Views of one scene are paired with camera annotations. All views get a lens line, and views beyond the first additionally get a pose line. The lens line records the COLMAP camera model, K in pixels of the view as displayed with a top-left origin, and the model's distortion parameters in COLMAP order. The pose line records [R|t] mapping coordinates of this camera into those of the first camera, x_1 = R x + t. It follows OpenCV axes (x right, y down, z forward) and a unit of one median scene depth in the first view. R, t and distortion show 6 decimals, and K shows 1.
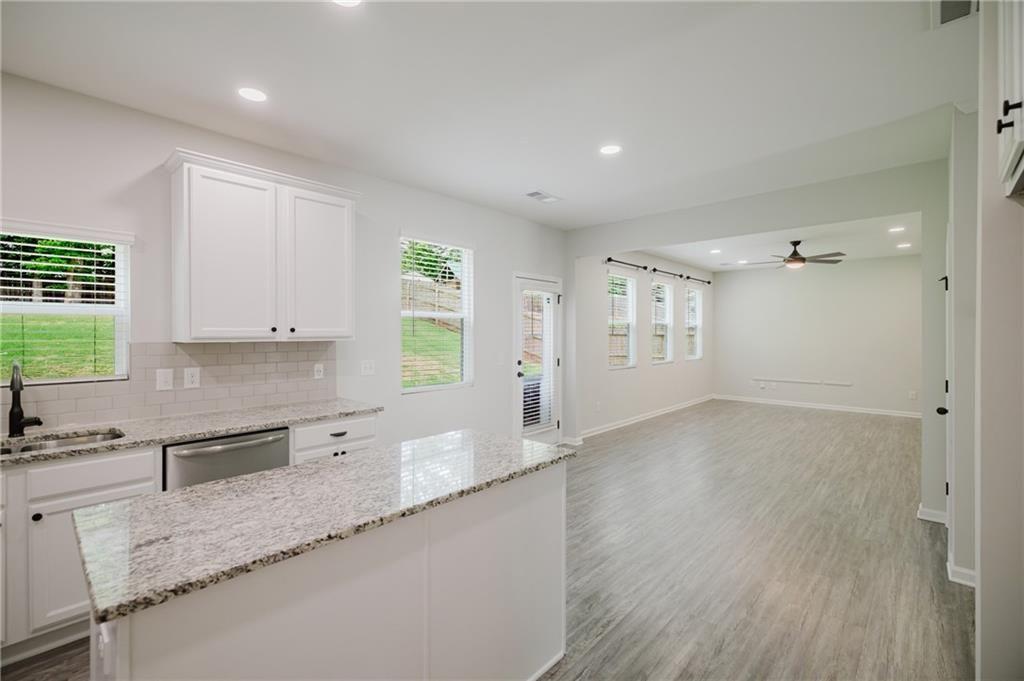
lens RADIAL K [[451.5, 0, 495.5], [0, 451.5, 331.6], [0, 0, 1]] dist [-0.005302, 0.000008]
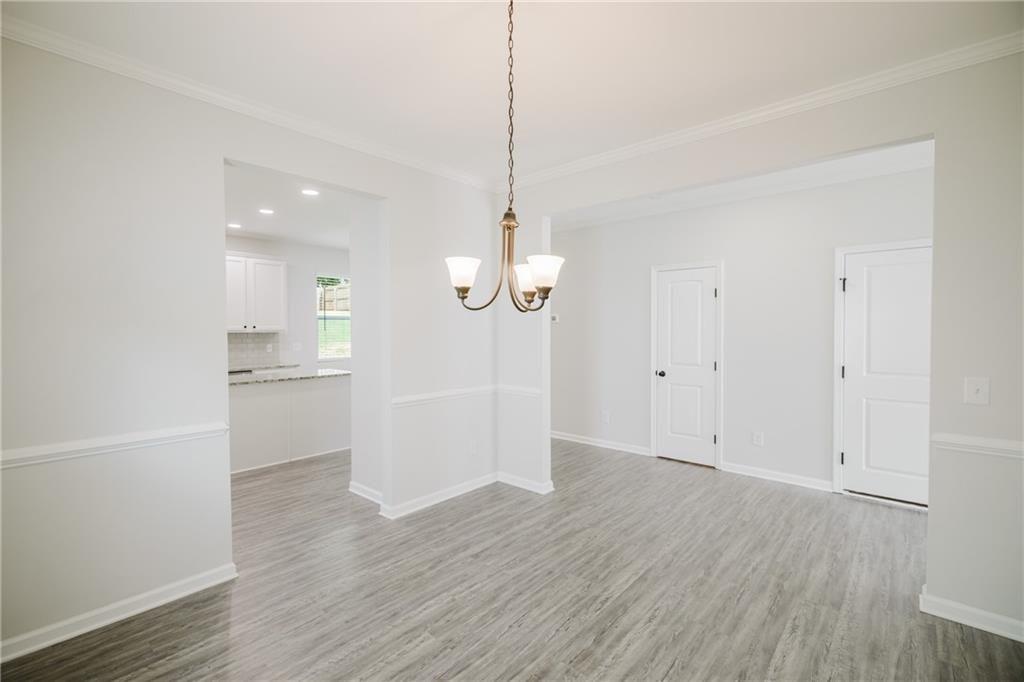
lens RADIAL K [[451.5, 0, 501.5], [0, 451.5, 341.1], [0, 0, 1]] dist [-0.005302, 0.000008]
pose [[0.999082, 0.003131, 0.042736, 0.696054], [-0.004341, 0.999592, 0.028243, -0.003648], [-0.042630, -0.028403, 0.998687, -1.308668]]
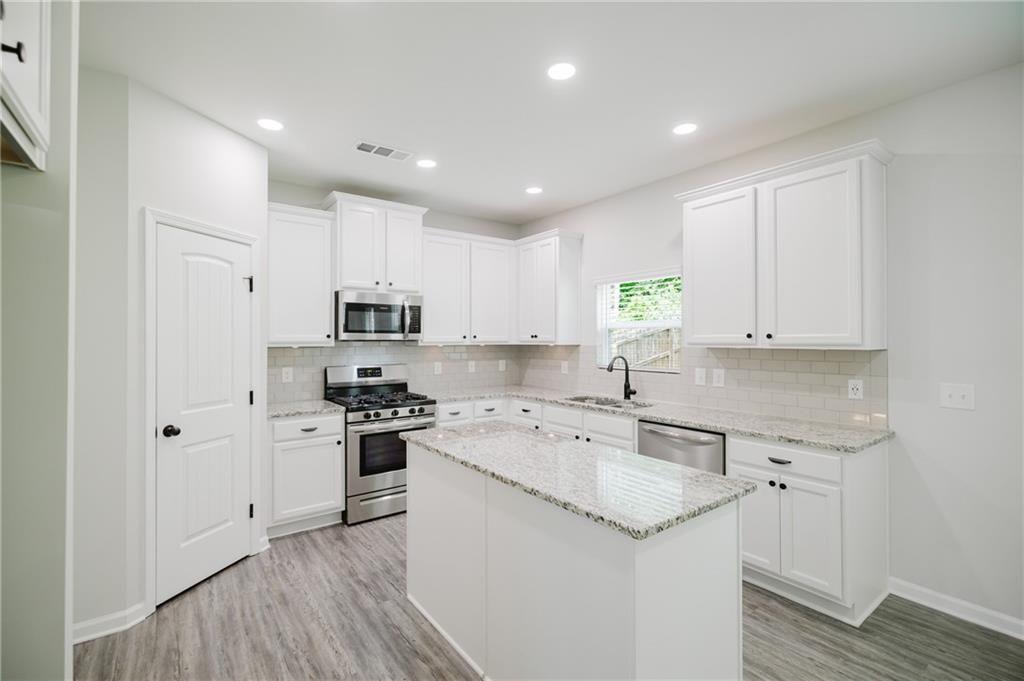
lens RADIAL K [[451.5, 0, 492.3], [0, 451.5, 333.0], [0, 0, 1]] dist [-0.005302, 0.000008]
pose [[-0.186376, -0.012286, -0.982402, 0.623269], [0.002559, 0.999912, -0.012990, 0.000423], [0.982475, -0.004935, -0.186329, 0.693287]]
